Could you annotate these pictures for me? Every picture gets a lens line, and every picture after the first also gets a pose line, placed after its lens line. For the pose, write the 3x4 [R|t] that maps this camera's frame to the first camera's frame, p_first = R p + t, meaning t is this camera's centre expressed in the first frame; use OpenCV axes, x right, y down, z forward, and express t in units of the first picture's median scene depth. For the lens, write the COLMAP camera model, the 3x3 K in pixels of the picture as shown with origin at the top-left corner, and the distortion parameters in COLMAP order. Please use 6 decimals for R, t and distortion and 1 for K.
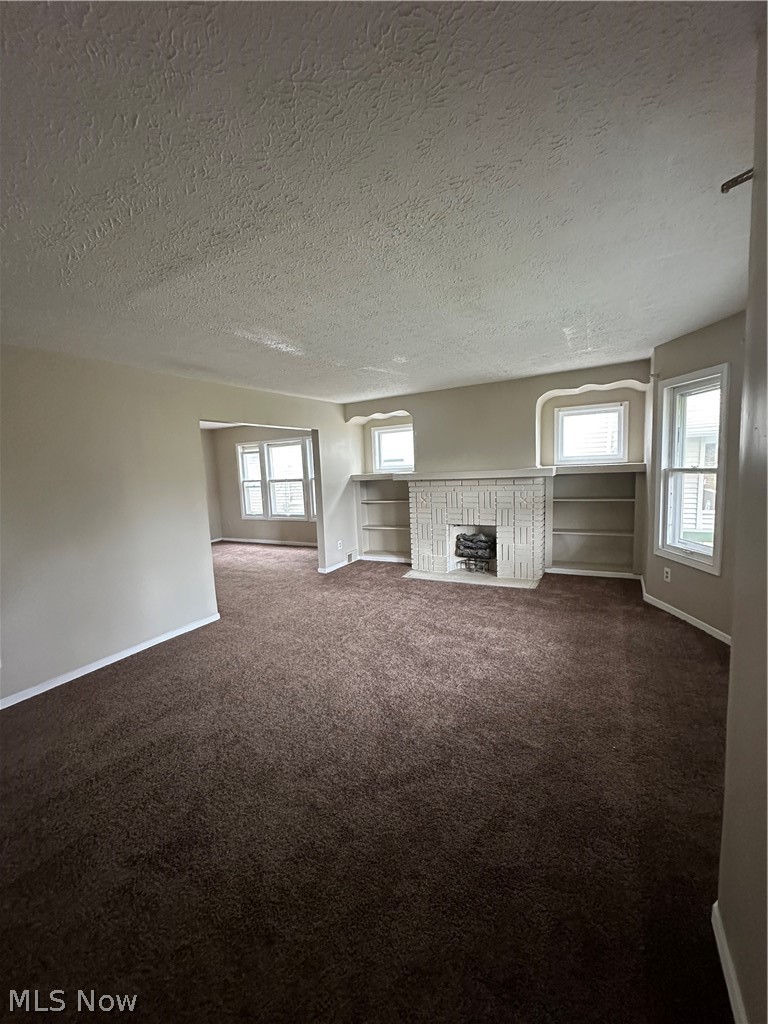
lens RADIAL K [[407.5, 0, 384.0], [0, 407.5, 512.0], [0, 0, 1]] dist [-0.003003, 0.000597]
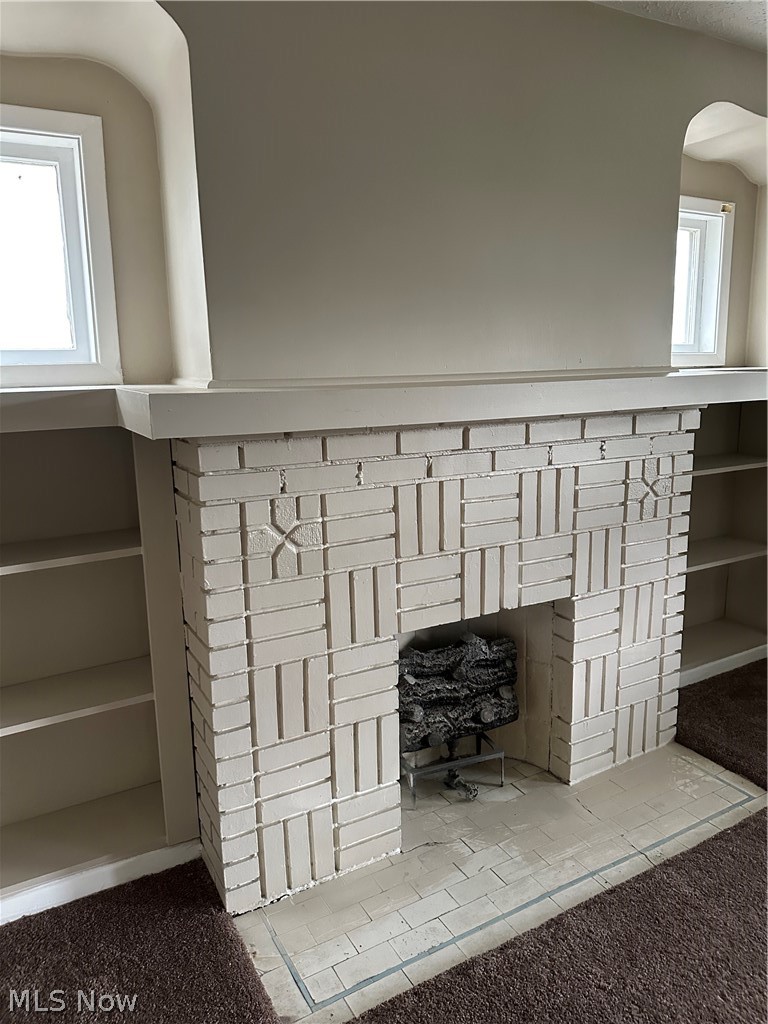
lens RADIAL K [[724.0, 0, 384.1], [0, 724.0, 493.6], [0, 0, 1]] dist [0.007232, 0.000663]
pose [[0.535073, -0.112681, 0.837257, -0.162439], [0.084425, 0.993236, 0.079720, -0.076845], [-0.840577, 0.028030, 0.540967, 0.832907]]
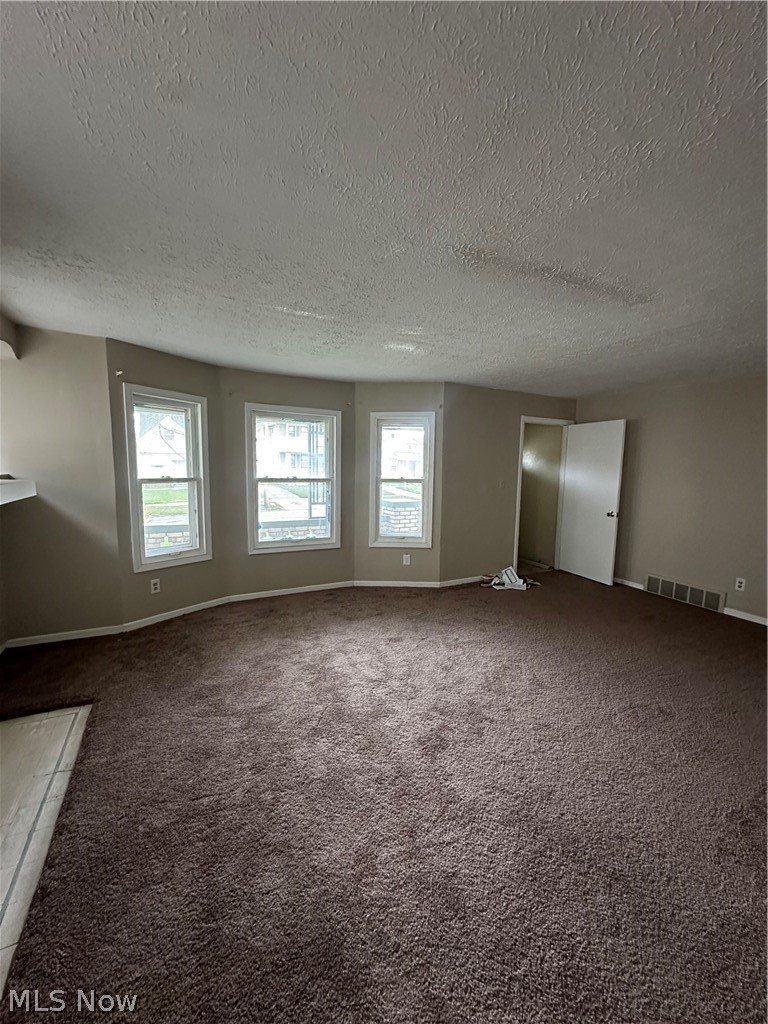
lens RADIAL K [[407.5, 0, 384.0], [0, 407.5, 512.0], [0, 0, 1]] dist [-0.003003, 0.000597]
pose [[-0.829096, -0.039301, 0.557724, -0.218306], [0.077312, 0.979885, 0.183980, -0.113353], [-0.553736, 0.195655, -0.809380, 1.024711]]
